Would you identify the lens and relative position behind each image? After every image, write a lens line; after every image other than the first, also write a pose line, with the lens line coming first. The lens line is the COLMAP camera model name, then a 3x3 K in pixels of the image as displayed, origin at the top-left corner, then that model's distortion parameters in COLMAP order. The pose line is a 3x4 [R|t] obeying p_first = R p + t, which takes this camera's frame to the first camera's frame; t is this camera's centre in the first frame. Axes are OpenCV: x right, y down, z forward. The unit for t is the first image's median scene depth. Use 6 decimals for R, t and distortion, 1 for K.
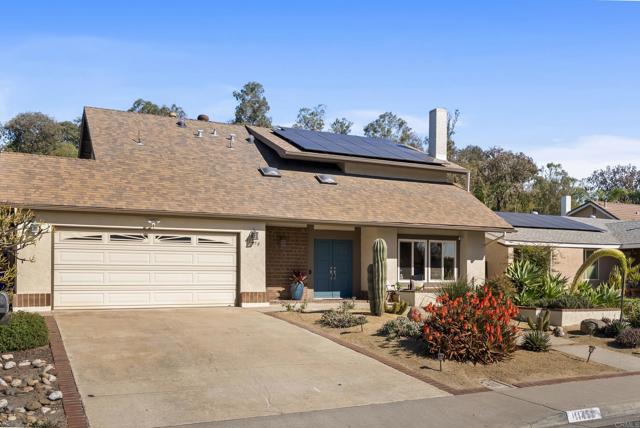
lens RADIAL K [[568.7, 0, 340.4], [0, 568.7, 255.6], [0, 0, 1]] dist [0.008849, -0.004665]
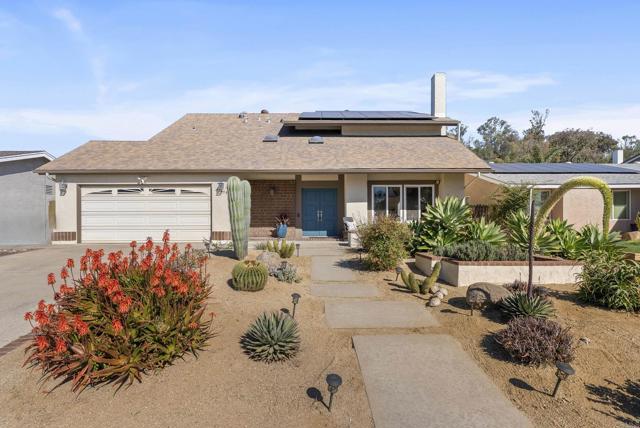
lens RADIAL K [[307.7, 0, 320.0], [0, 307.7, 214.0], [0, 0, 1]] dist [-0.000171, -0.000167]
pose [[0.907410, -0.015334, -0.419967, 0.272322], [0.022696, 0.999664, 0.012537, 0.018995], [0.419634, -0.020908, 0.907453, 0.408072]]
